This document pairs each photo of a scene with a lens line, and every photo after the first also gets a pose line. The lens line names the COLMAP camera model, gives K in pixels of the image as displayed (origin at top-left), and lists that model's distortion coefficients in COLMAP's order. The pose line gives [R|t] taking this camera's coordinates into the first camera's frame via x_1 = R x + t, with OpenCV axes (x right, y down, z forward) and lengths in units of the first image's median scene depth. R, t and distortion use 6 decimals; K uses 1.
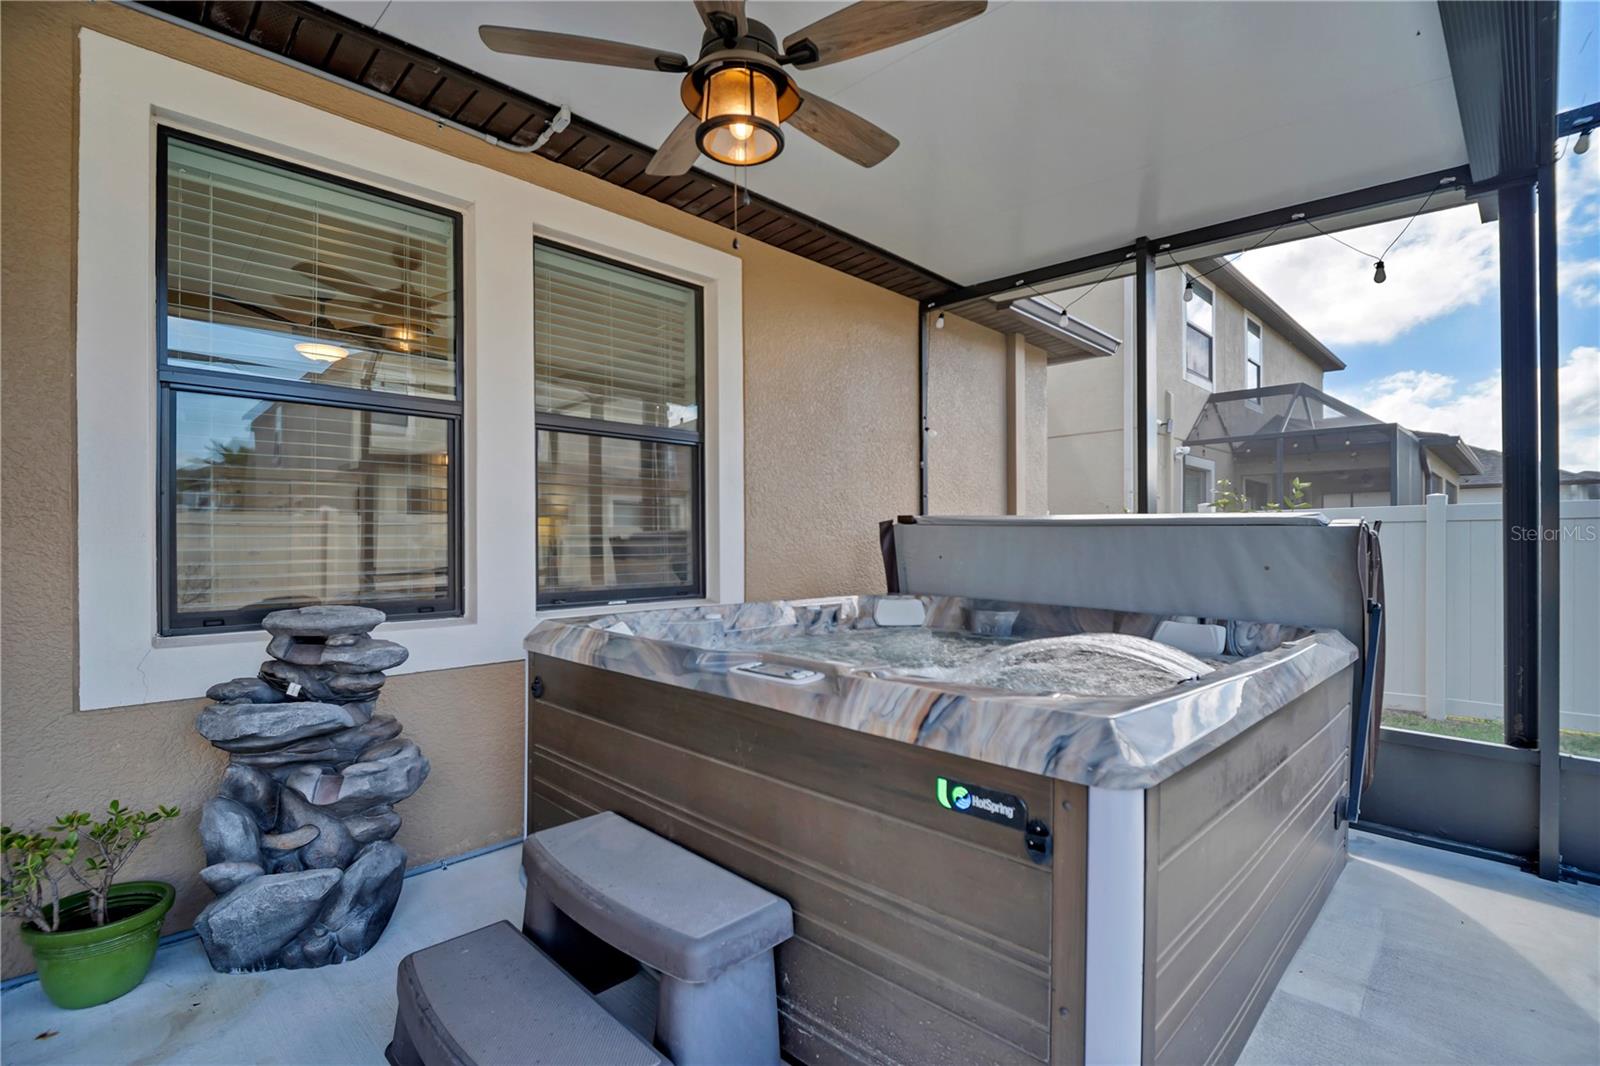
lens RADIAL K [[746.0, 0, 808.8], [0, 746.0, 540.0], [0, 0, 1]] dist [-0.006757, -0.001343]
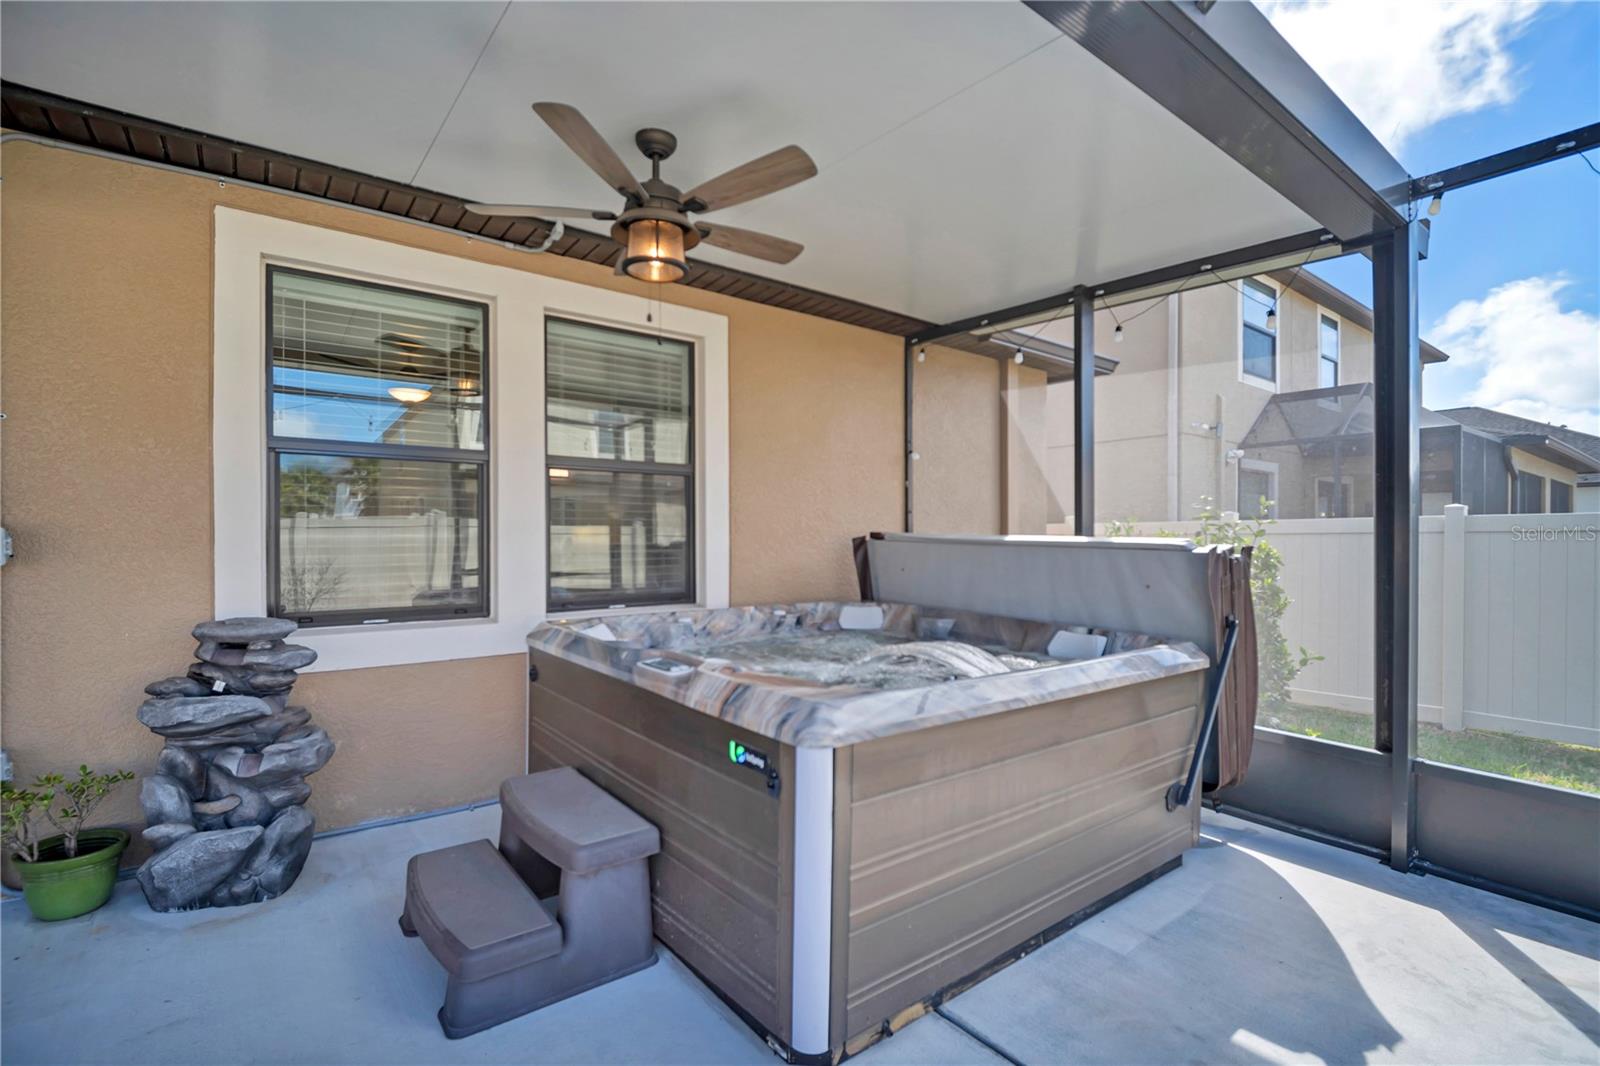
lens RADIAL K [[743.5, 0, 809.3], [0, 743.5, 538.4], [0, 0, 1]] dist [0.003357, -0.007906]
pose [[0.991912, 0.003545, -0.126881, 0.247459], [-0.002960, 0.999984, 0.004798, -0.041060], [0.126896, -0.004384, 0.991906, -0.205468]]
